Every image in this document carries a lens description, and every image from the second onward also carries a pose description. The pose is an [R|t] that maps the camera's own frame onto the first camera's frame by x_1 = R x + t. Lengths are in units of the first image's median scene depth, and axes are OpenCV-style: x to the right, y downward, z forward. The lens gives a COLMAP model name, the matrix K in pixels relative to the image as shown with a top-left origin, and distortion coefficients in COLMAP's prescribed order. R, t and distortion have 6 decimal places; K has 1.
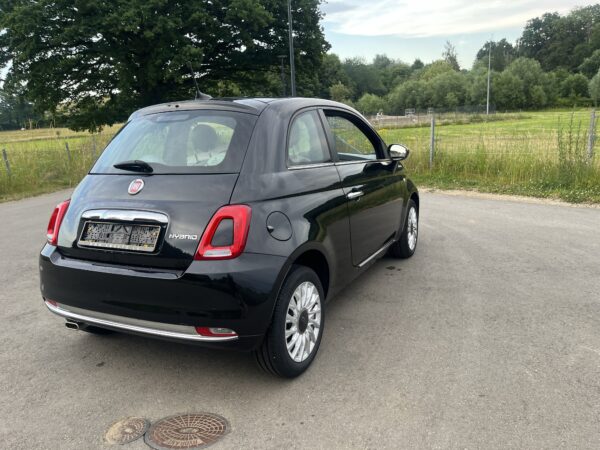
lens RADIAL K [[454.5, 0, 306.3], [0, 454.5, 226.6], [0, 0, 1]] dist [0.080723, -0.110622]
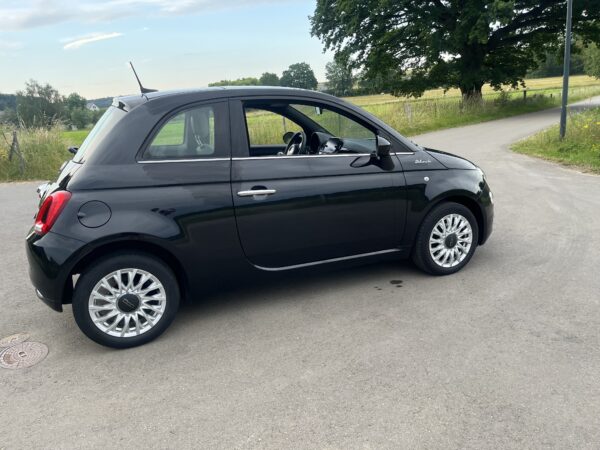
lens RADIAL K [[454.5, 0, 306.0], [0, 454.5, 223.7], [0, 0, 1]] dist [0.080723, -0.110622]
pose [[0.756830, 0.164742, -0.632510, 0.056850], [-0.118108, 0.986254, 0.115556, -0.009151], [0.642852, -0.012752, 0.765884, 0.024960]]
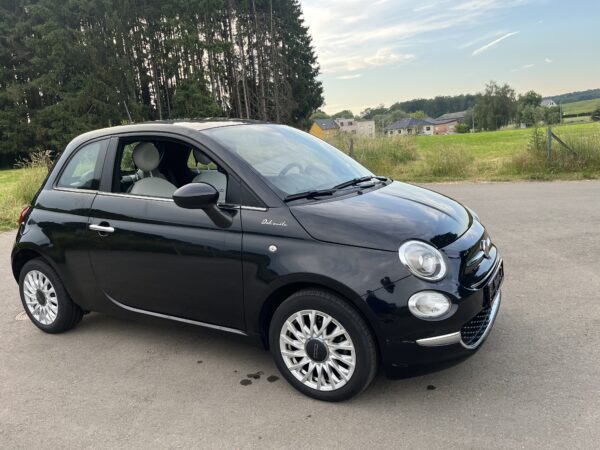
lens RADIAL K [[454.5, 0, 306.1], [0, 454.5, 223.0], [0, 0, 1]] dist [0.080723, -0.110622]
pose [[-0.048152, 0.238084, -0.970050, 0.073371], [-0.138625, 0.960185, 0.242544, -0.026904], [0.989174, 0.146153, -0.013231, 0.103380]]
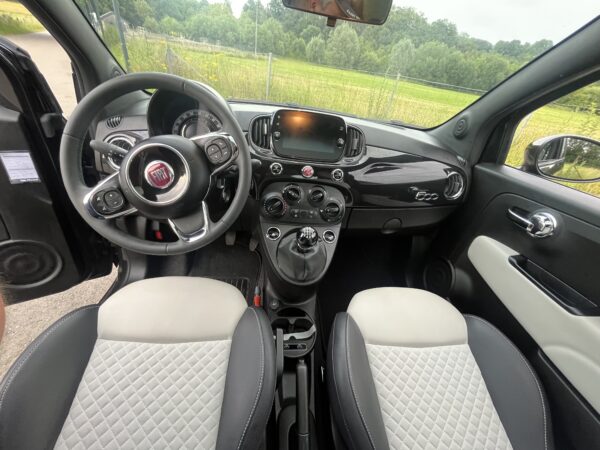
lens RADIAL K [[243.7, 0, 300.1], [0, 243.7, 224.9], [0, 0, 1]] dist [-0.004880, 0.000373]
pose [[0.839314, -0.144621, 0.524058, -0.010081], [-0.067463, 0.928810, 0.364363, -0.015194], [-0.539445, -0.341169, 0.769807, 0.083834]]
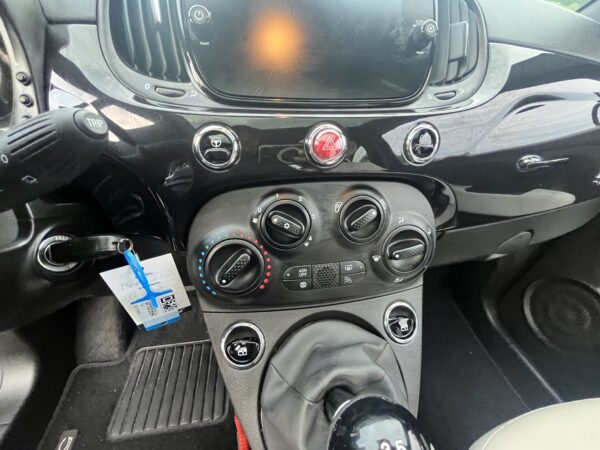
lens RADIAL K [[243.7, 0, 298.3], [0, 243.7, 225.6], [0, 0, 1]] dist [-0.004880, 0.000373]
pose [[0.809364, -0.290050, 0.510687, -0.003914], [0.040563, 0.895070, 0.444078, -0.013306], [-0.585905, -0.338706, 0.736202, 0.093660]]
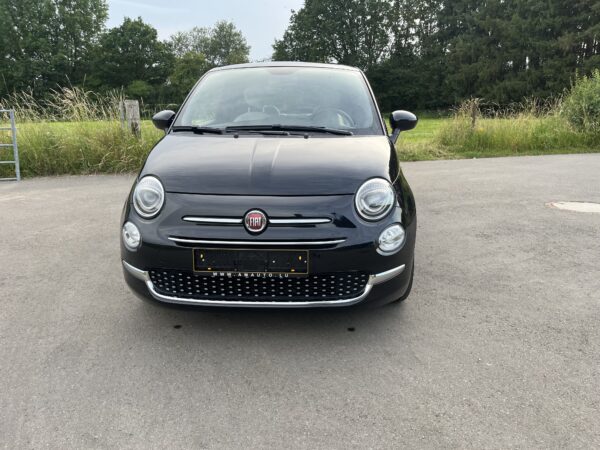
lens RADIAL K [[454.5, 0, 305.2], [0, 454.5, 228.1], [0, 0, 1]] dist [0.080723, -0.110622]
pose [[-0.914476, 0.150003, -0.375811, 0.027968], [-0.038191, 0.892608, 0.449213, -0.033985], [0.402835, 0.425147, -0.810540, 0.169208]]
